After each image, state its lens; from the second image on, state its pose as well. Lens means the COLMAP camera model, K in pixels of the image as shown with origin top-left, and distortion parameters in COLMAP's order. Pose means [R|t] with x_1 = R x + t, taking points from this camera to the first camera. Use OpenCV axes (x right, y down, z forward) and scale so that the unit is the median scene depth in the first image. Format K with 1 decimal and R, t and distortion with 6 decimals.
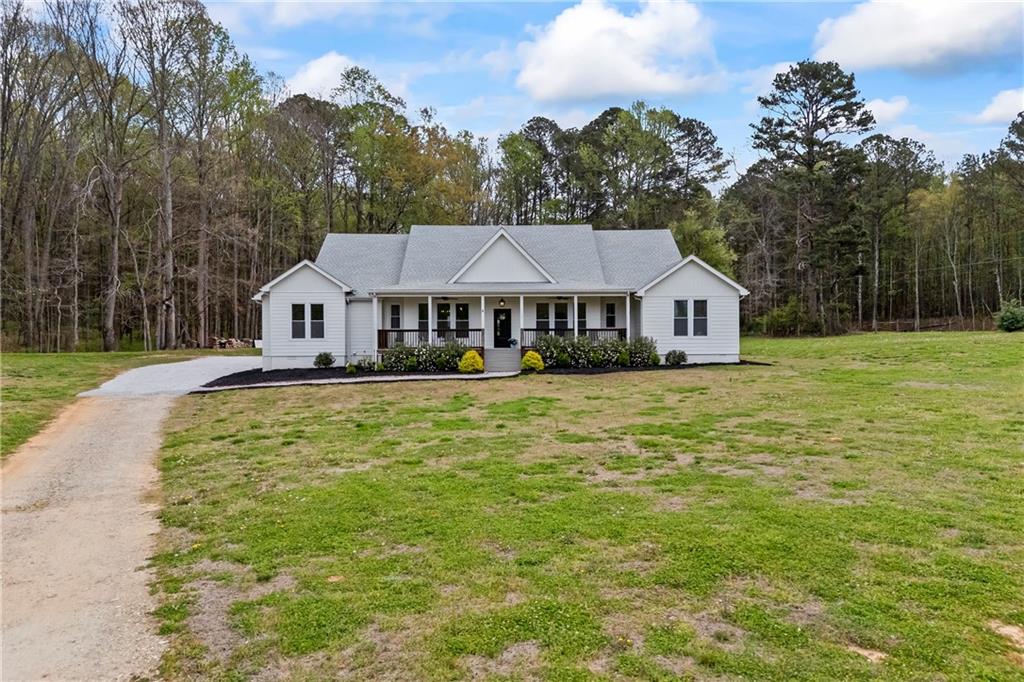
lens RADIAL K [[766.4, 0, 512.0], [0, 766.4, 341.0], [0, 0, 1]] dist [0.003153, 0.000777]
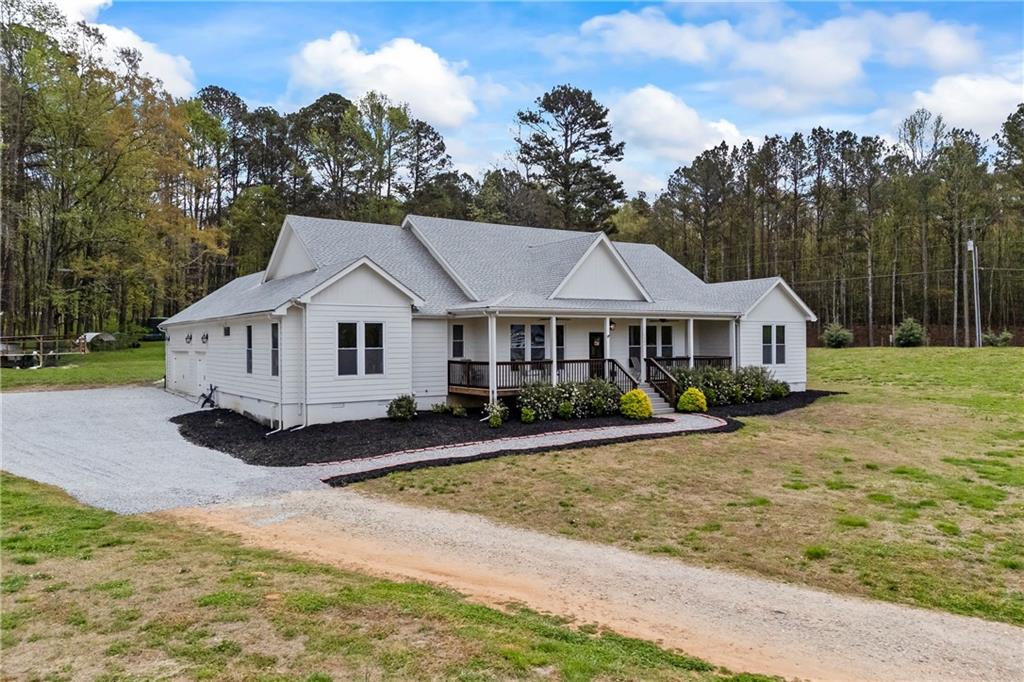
lens RADIAL K [[740.9, 0, 512.0], [0, 740.9, 341.0], [0, 0, 1]] dist [0.002927, -0.000463]
pose [[0.839591, -0.000977, 0.543218, -0.505980], [-0.001452, 0.999991, 0.004041, -0.035535], [-0.543217, -0.004181, 0.839582, 0.387281]]
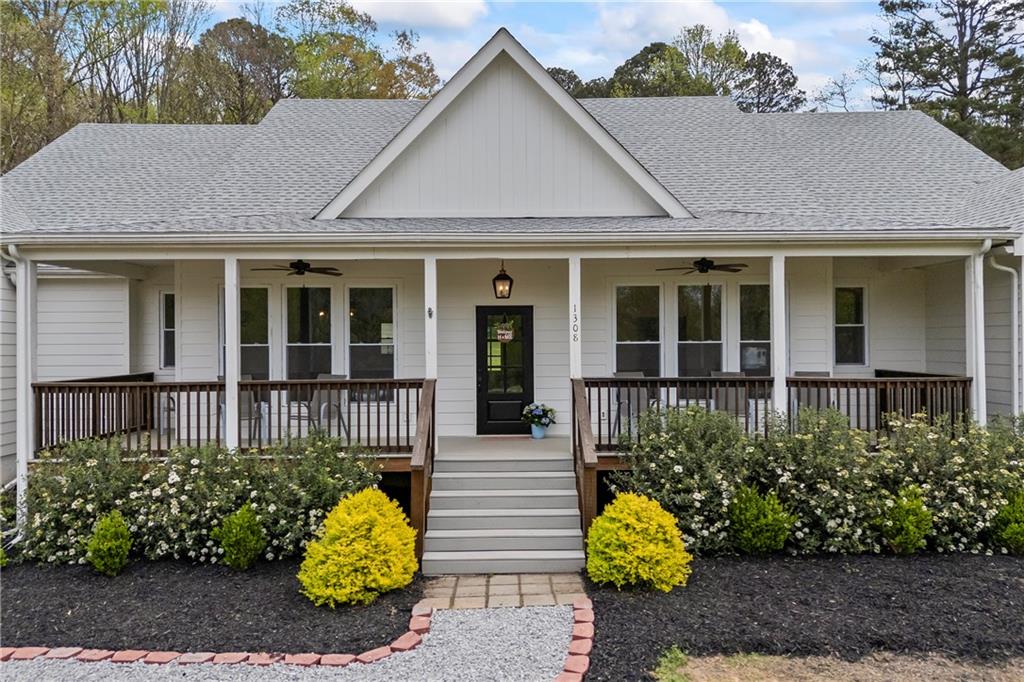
lens RADIAL K [[766.4, 0, 512.0], [0, 766.4, 341.0], [0, 0, 1]] dist [0.003153, 0.000777]
pose [[0.999922, -0.002368, -0.012266, -0.005800], [0.002363, 0.999997, -0.000360, -0.027756], [0.012267, 0.000331, 0.999925, 0.693596]]
